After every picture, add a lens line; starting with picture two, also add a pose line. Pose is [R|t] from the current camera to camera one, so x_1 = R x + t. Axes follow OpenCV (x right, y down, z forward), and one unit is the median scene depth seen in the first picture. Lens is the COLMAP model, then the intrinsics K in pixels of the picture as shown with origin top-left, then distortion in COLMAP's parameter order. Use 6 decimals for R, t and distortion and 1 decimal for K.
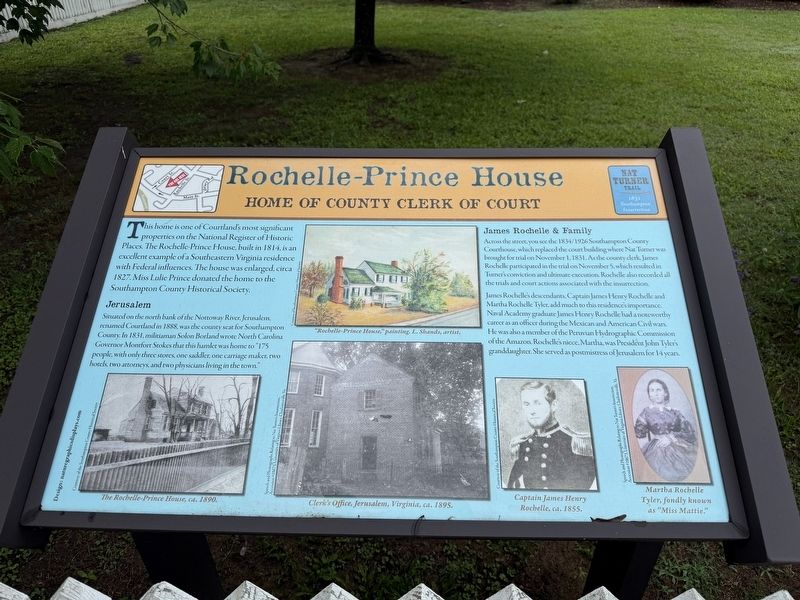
lens RADIAL K [[561.3, 0, 429.5], [0, 561.3, 273.5], [0, 0, 1]] dist [0.048939, 0.002693]
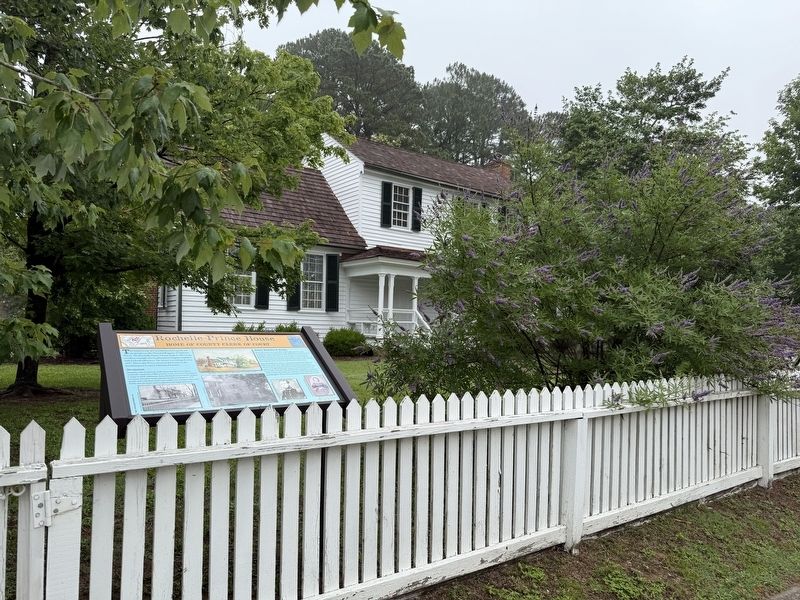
lens RADIAL K [[589.4, 0, 401.2], [0, 589.4, 302.7], [0, 0, 1]] dist [0.044575, 0.007794]
pose [[0.818957, 0.051598, 0.571531, -2.337264], [0.279783, 0.833657, -0.476170, 3.114671], [-0.501030, 0.549867, 0.668293, -3.592509]]
